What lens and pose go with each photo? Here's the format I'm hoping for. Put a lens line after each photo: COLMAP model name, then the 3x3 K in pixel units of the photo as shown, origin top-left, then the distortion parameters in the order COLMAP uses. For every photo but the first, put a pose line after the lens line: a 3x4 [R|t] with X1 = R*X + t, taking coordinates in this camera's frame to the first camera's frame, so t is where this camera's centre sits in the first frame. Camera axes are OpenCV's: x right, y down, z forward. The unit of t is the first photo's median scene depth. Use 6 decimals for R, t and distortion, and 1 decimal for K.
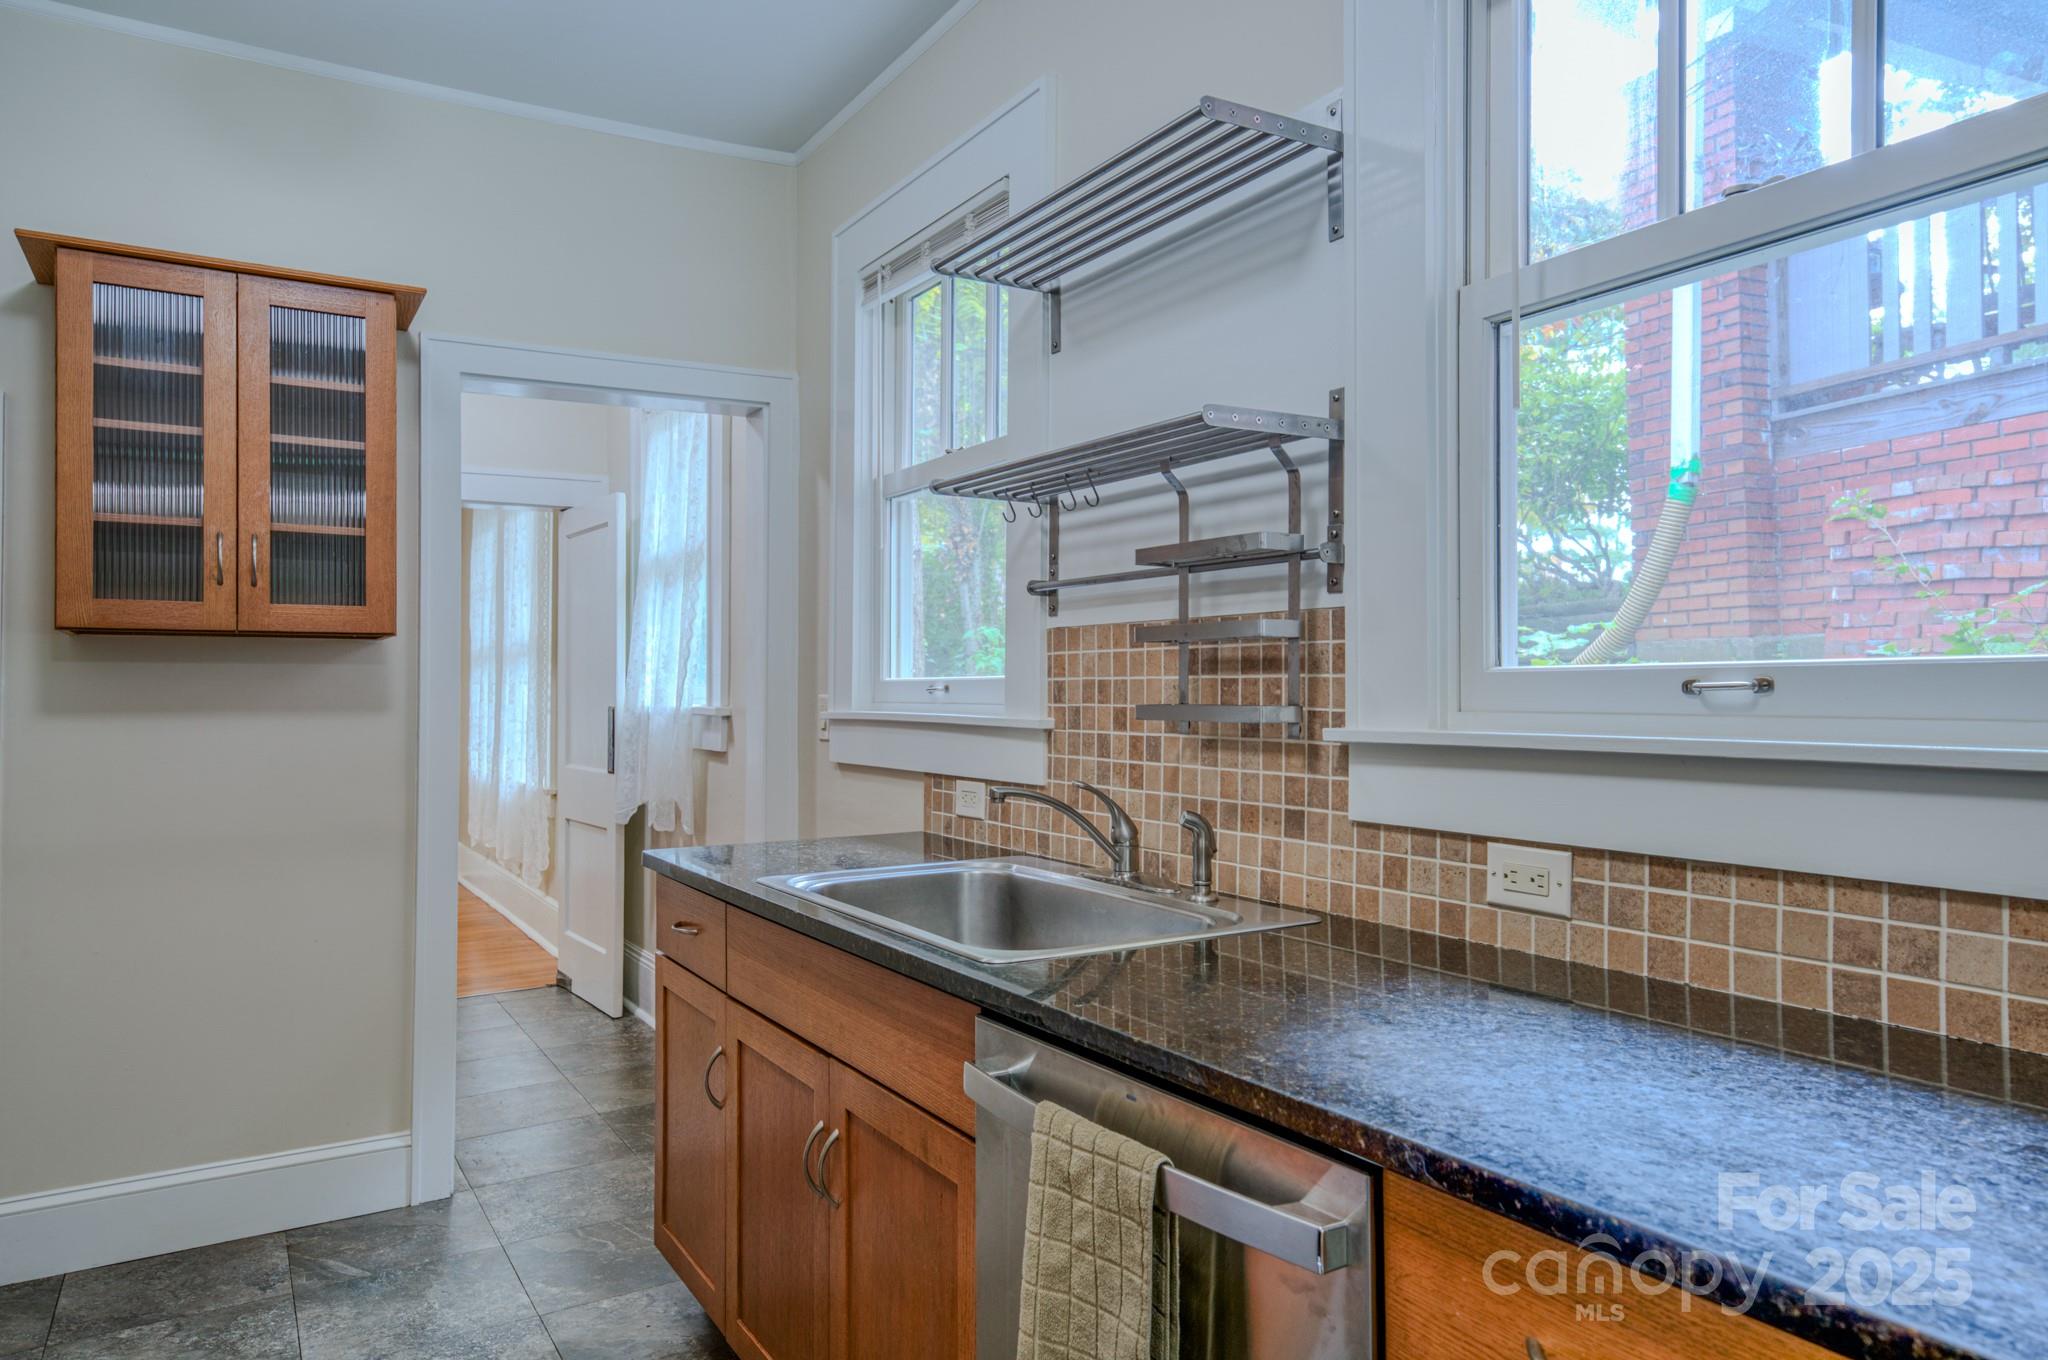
lens RADIAL K [[1337.8, 0, 1024.0], [0, 1337.8, 680.0], [0, 0, 1]] dist [0.024506, 0.001766]
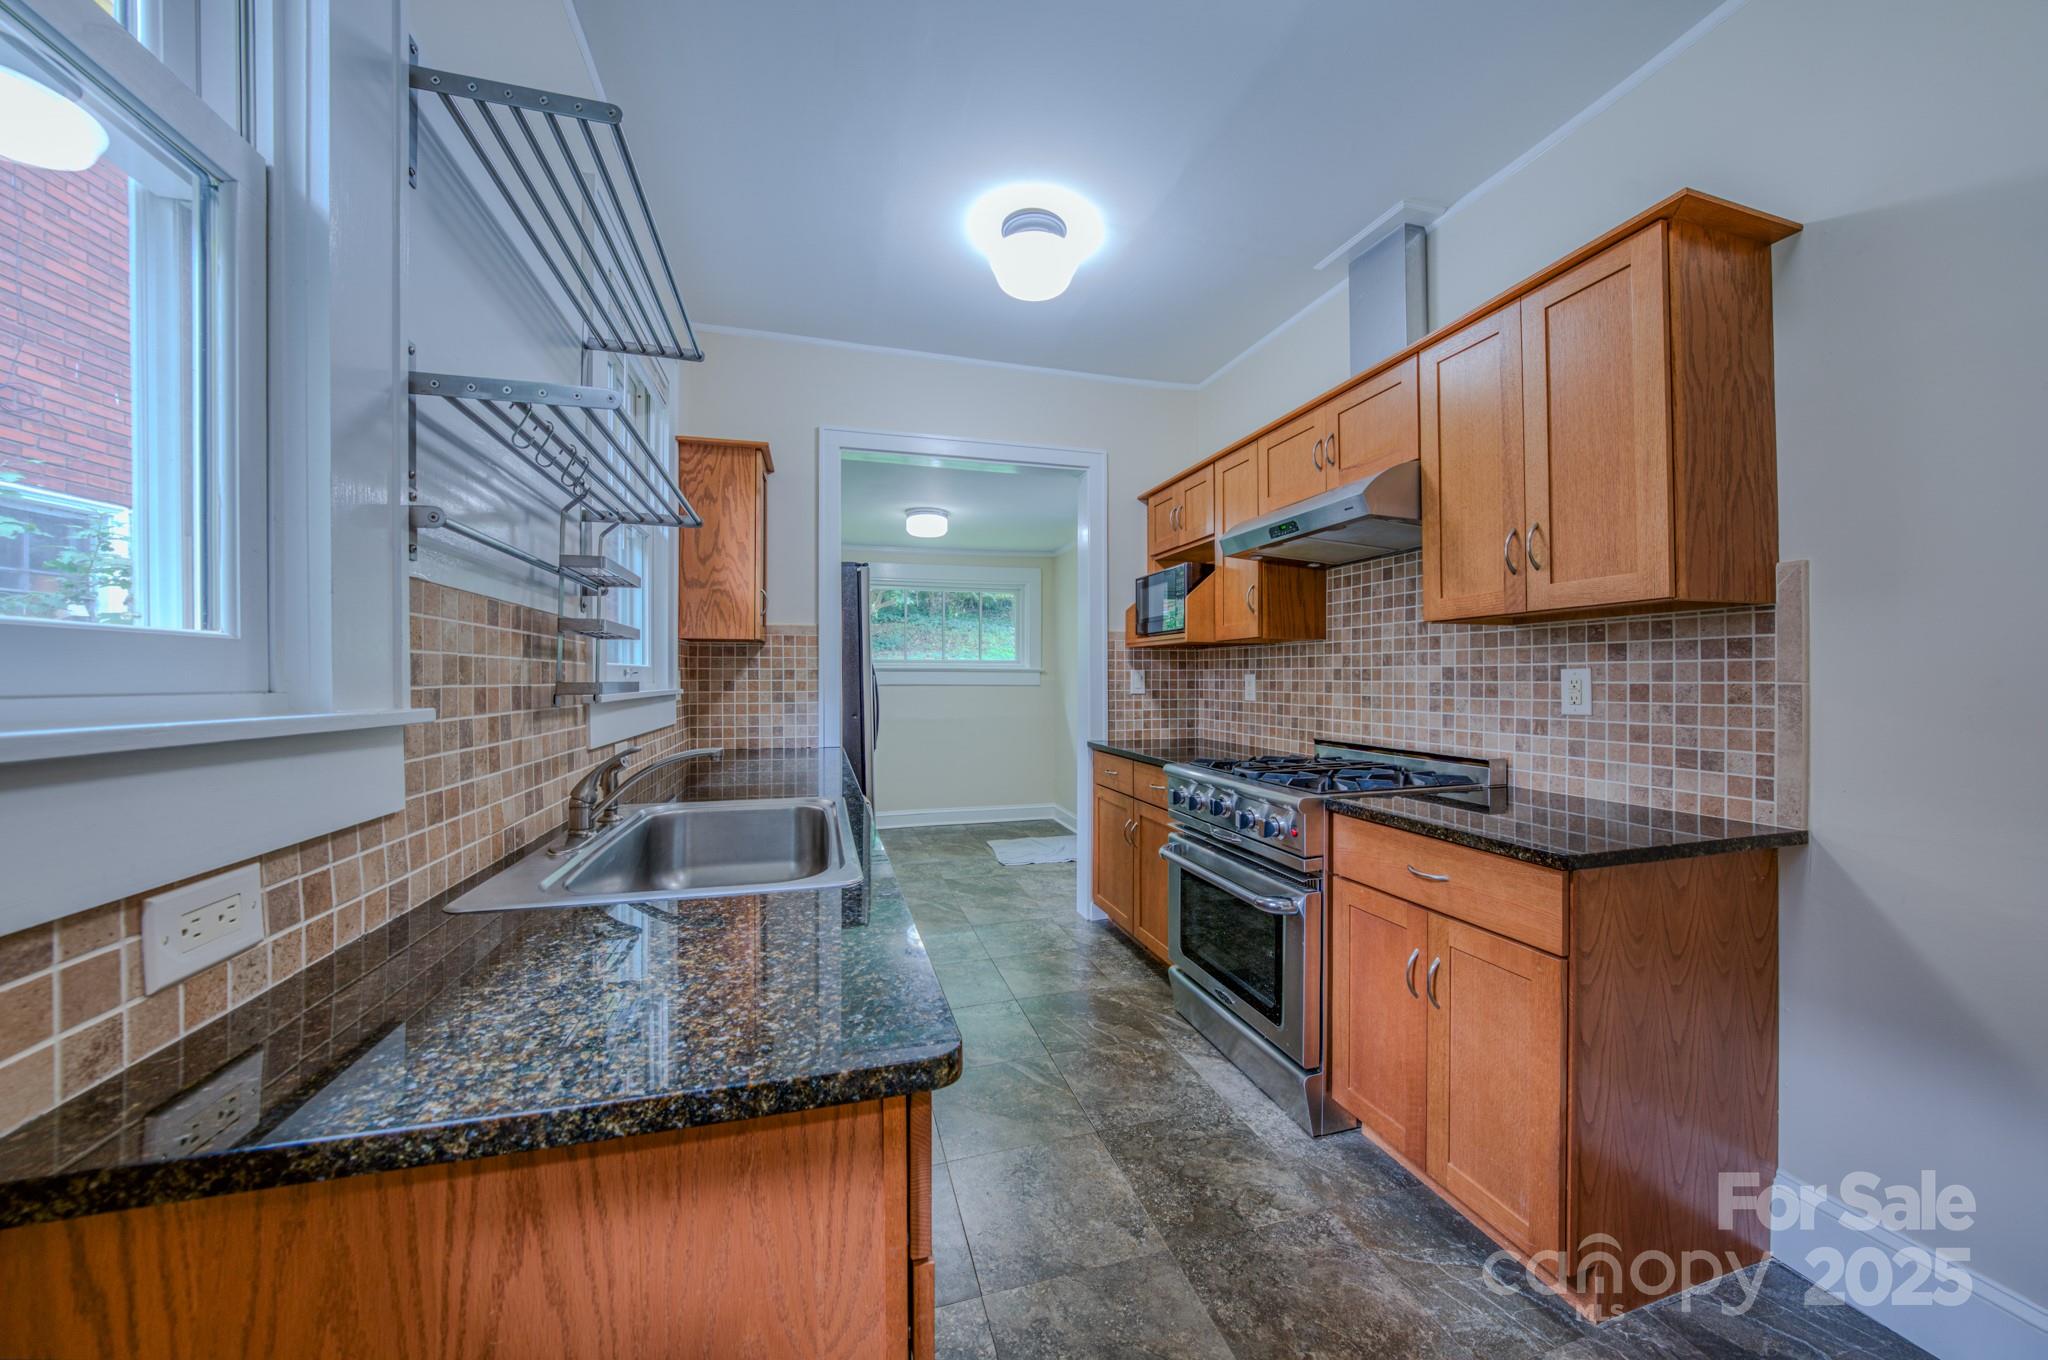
lens RADIAL K [[700.3, 0, 1025.4], [0, 700.3, 678.9], [0, 0, 1]] dist [-0.029341, 0.006210]
pose [[-0.967746, 0.002662, 0.251914, -0.468759], [0.000965, 0.999976, -0.006860, 0.020842], [-0.251926, -0.006395, -0.967725, 1.585261]]
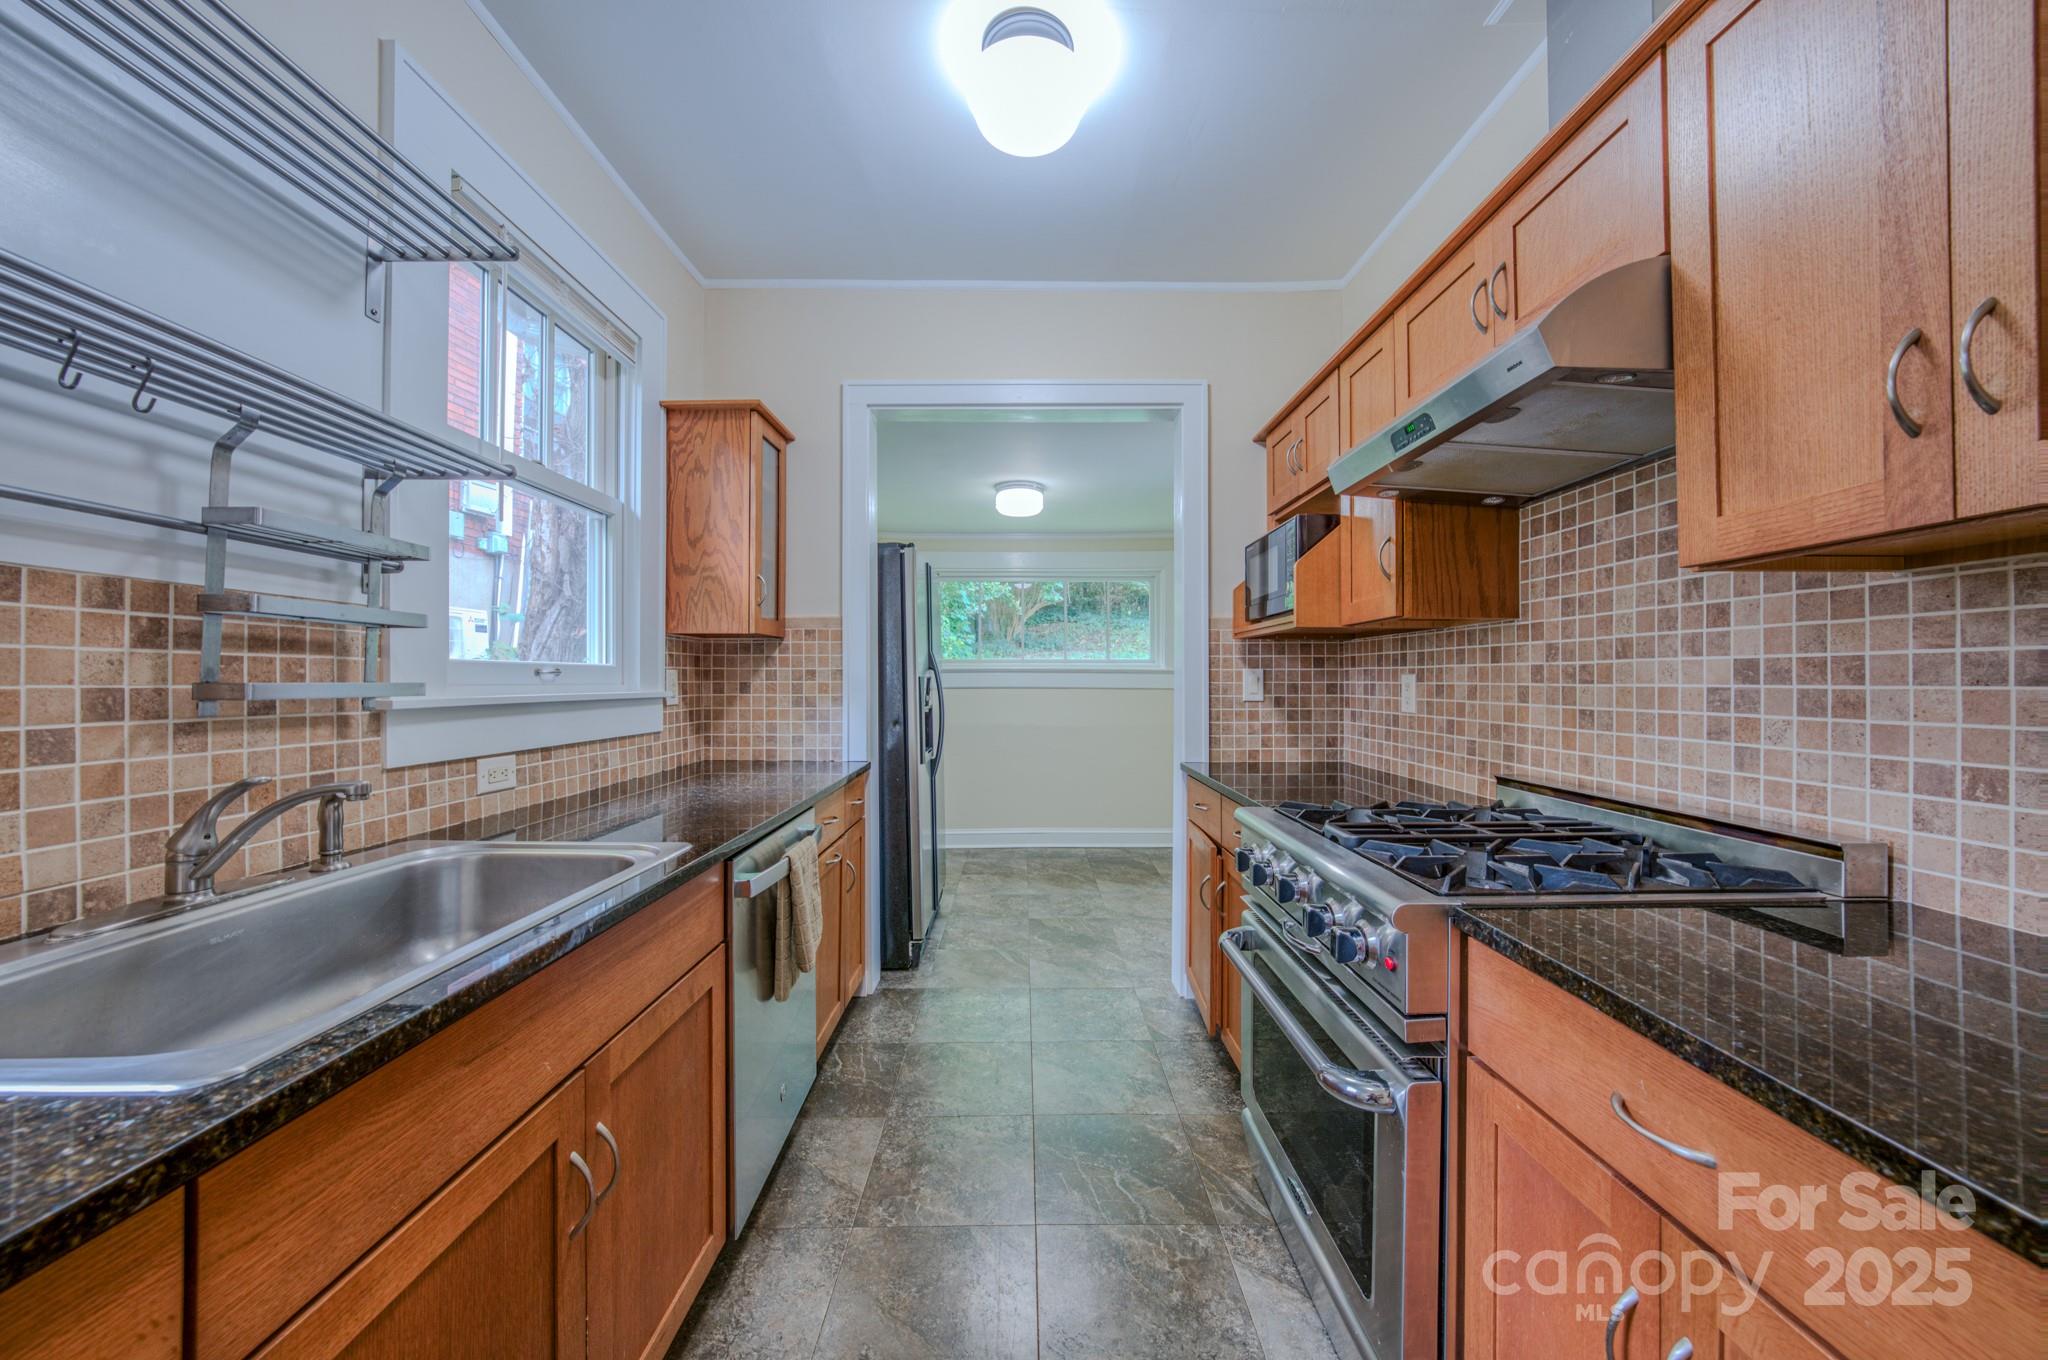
lens RADIAL K [[711.0, 0, 1031.6], [0, 711.0, 677.4], [0, 0, 1]] dist [-0.029284, 0.006581]
pose [[-0.862029, 0.003857, 0.506844, -0.610443], [-0.002514, 0.999926, -0.011884, 0.019527], [-0.506852, -0.011519, -0.861956, 1.184001]]
